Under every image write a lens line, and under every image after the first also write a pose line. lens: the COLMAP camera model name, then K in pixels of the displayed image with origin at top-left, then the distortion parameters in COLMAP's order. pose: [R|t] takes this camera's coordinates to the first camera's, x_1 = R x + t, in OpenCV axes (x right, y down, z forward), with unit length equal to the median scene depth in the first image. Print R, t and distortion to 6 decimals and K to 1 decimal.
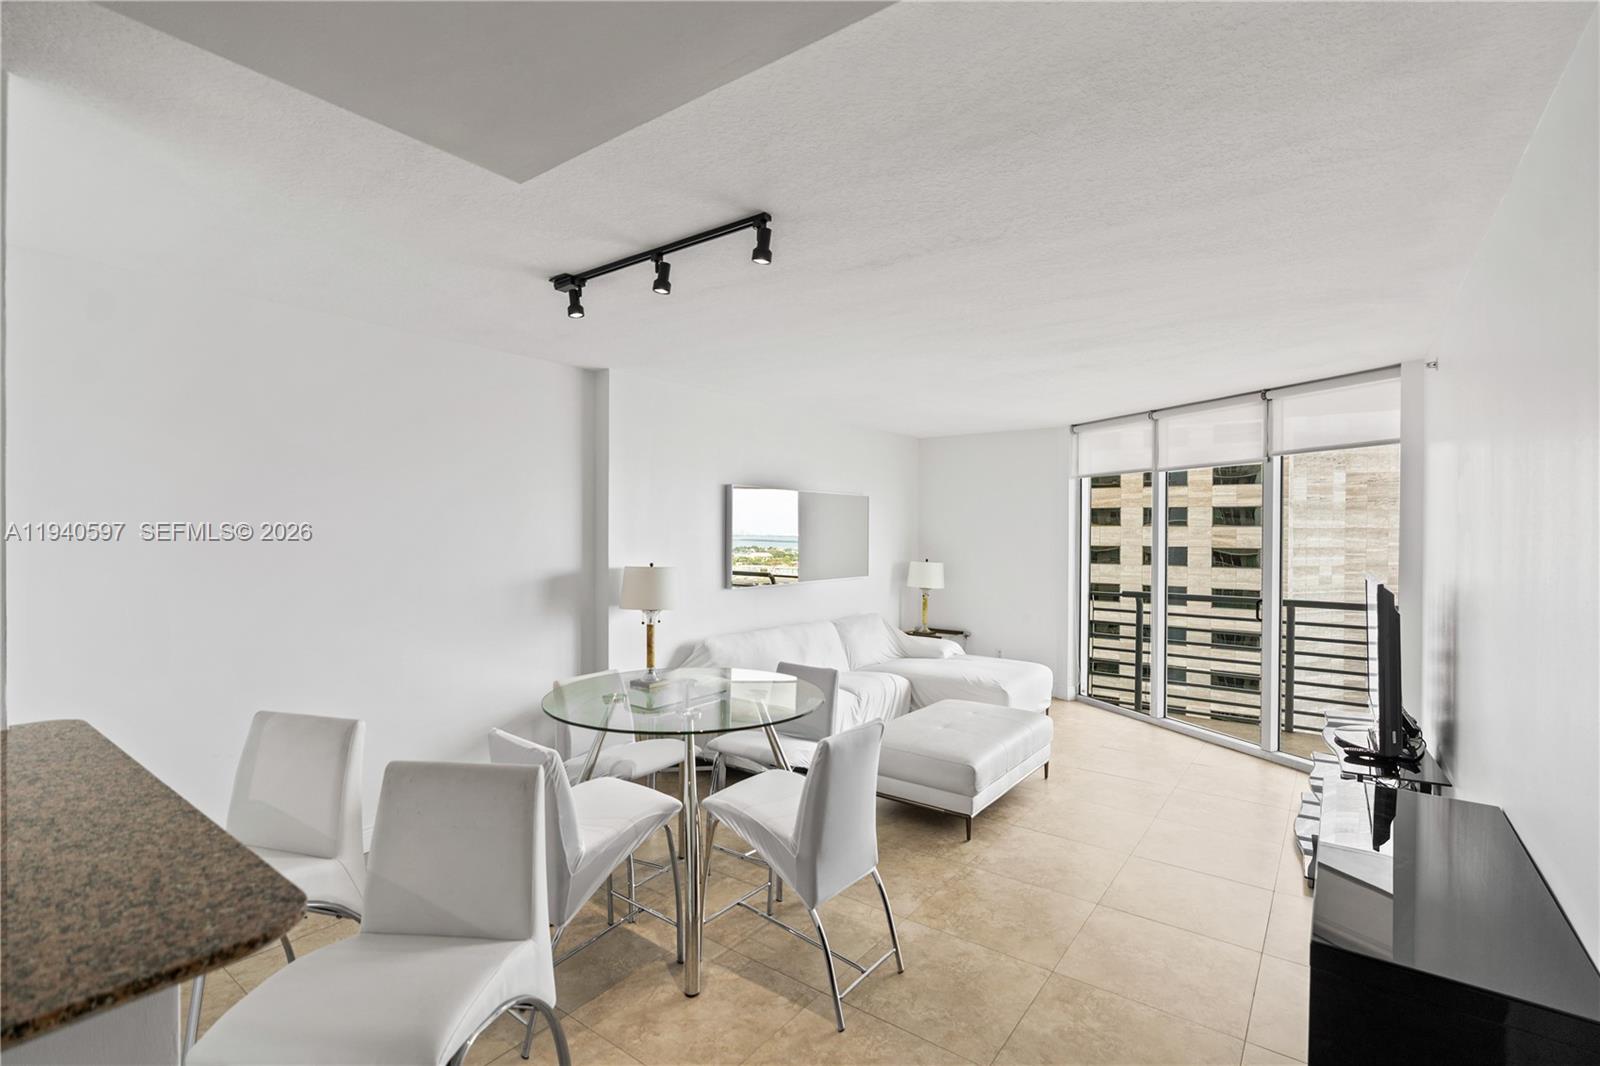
lens RADIAL K [[728.4, 0, 803.7], [0, 728.4, 537.8], [0, 0, 1]] dist [-0.003149, -0.000085]
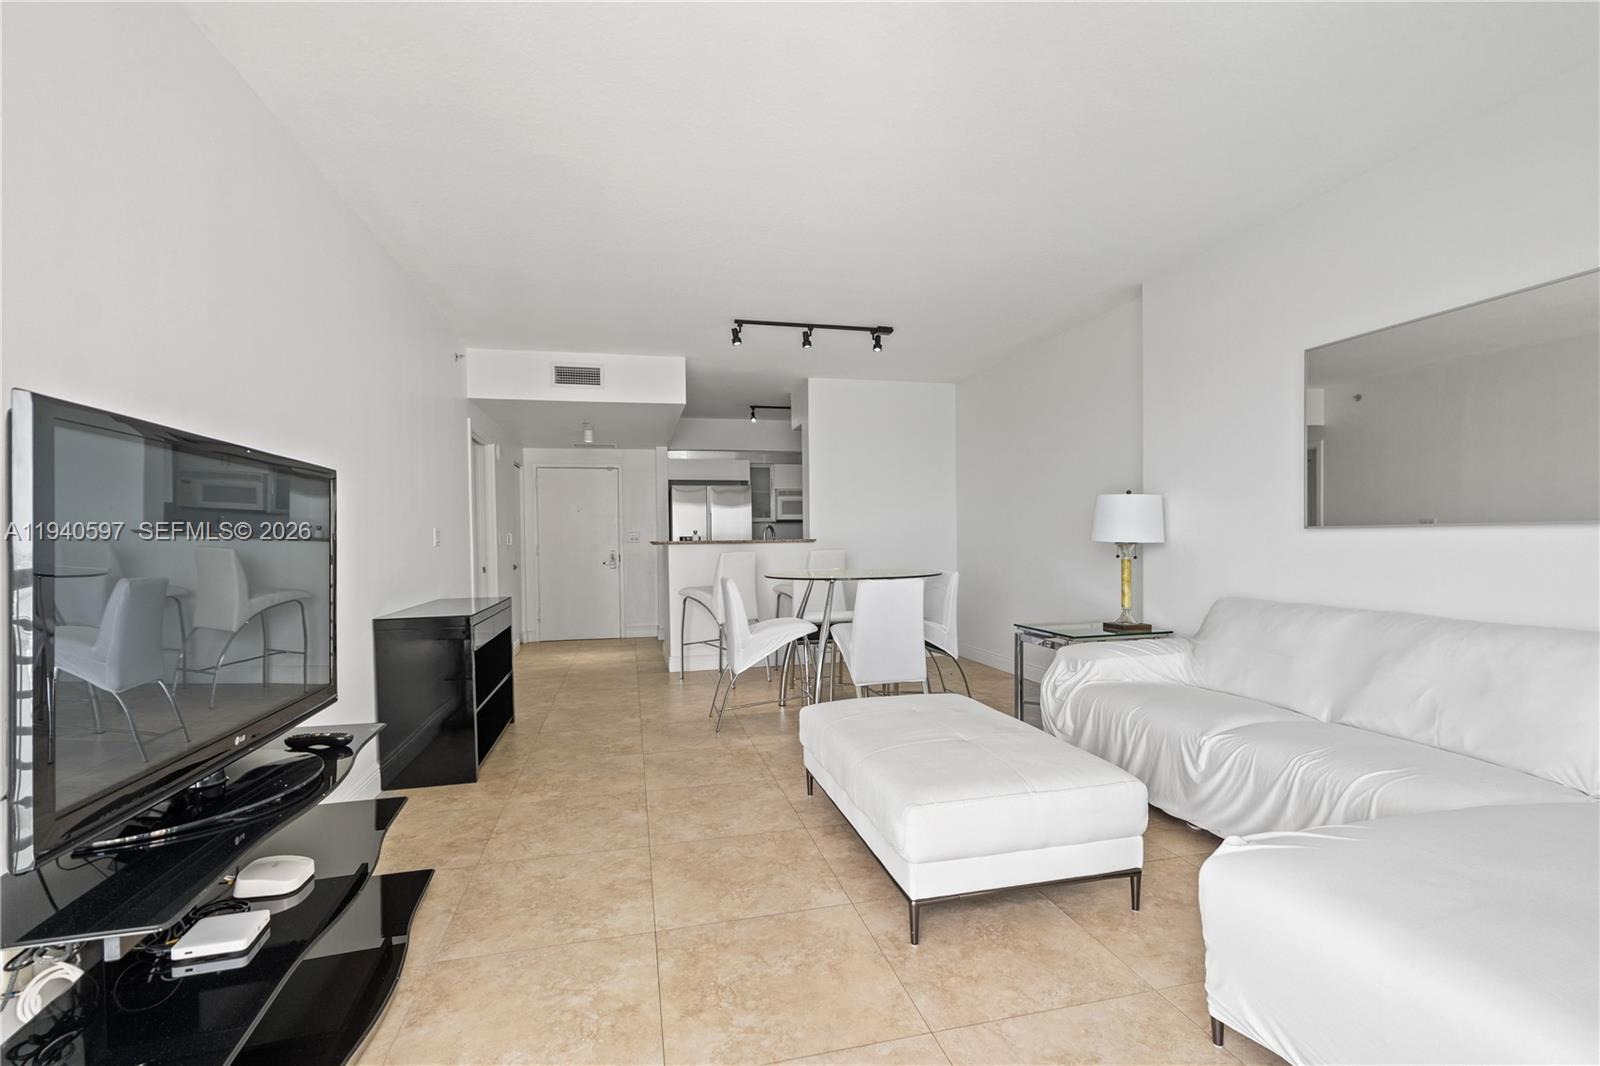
lens RADIAL K [[710.9, 0, 798.8], [0, 710.9, 554.2], [0, 0, 1]] dist [-0.008248, 0.005707]
pose [[-0.642623, 0.017556, -0.765981, 0.636088], [0.002826, 0.999785, 0.020544, 0.083768], [0.766177, 0.011037, -0.642534, 1.113159]]
